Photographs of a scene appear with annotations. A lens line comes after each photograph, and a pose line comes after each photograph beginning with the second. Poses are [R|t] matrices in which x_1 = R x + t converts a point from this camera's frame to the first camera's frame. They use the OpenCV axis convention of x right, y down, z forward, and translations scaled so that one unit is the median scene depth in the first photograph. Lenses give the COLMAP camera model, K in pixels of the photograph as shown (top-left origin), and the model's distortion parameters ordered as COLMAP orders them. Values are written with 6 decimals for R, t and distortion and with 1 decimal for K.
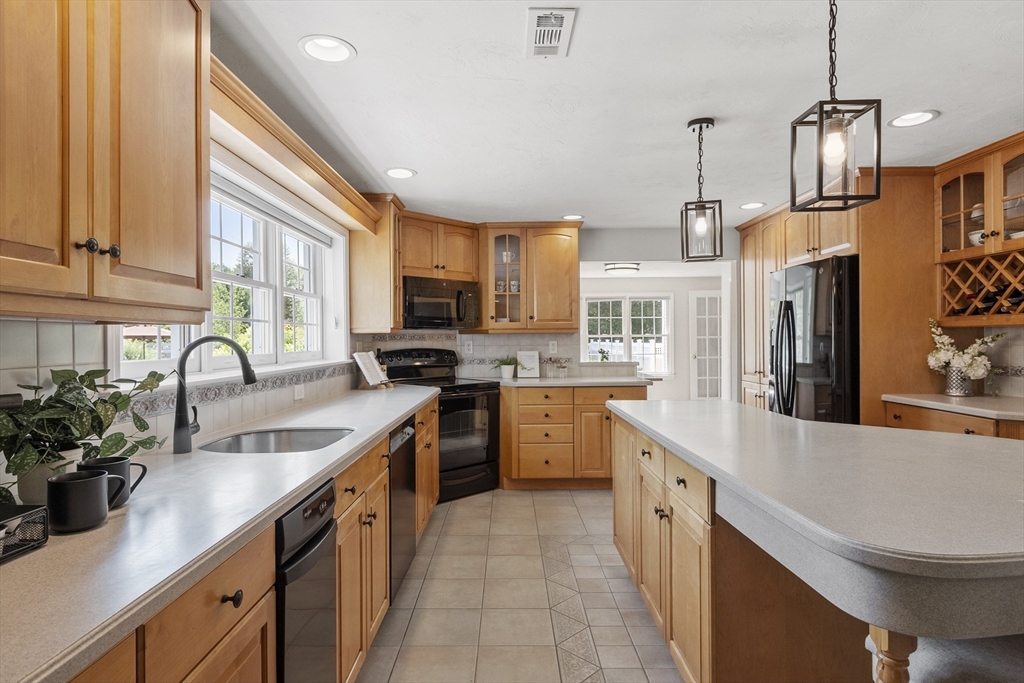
lens RADIAL K [[560.5, 0, 506.5], [0, 560.5, 335.6], [0, 0, 1]] dist [-0.003058, -0.000994]
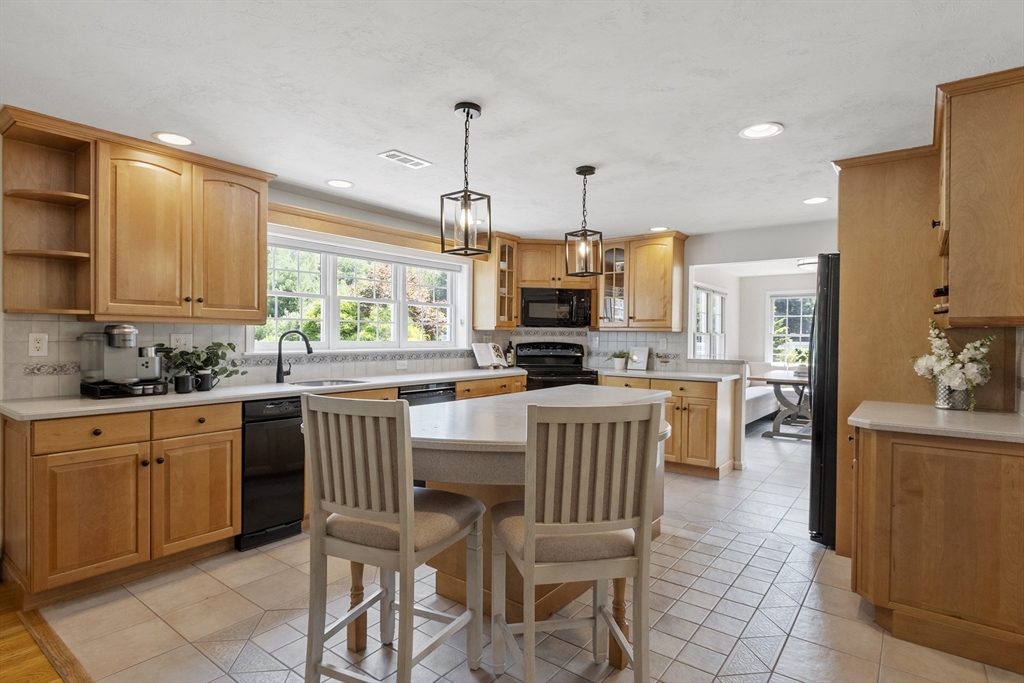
lens RADIAL K [[560.5, 0, 522.7], [0, 560.5, 343.2], [0, 0, 1]] dist [-0.003058, -0.000994]
pose [[0.789940, 0.023393, -0.612737, 0.583716], [-0.011525, 0.999662, 0.023307, -0.004011], [0.613075, -0.011349, 0.789943, -0.061533]]
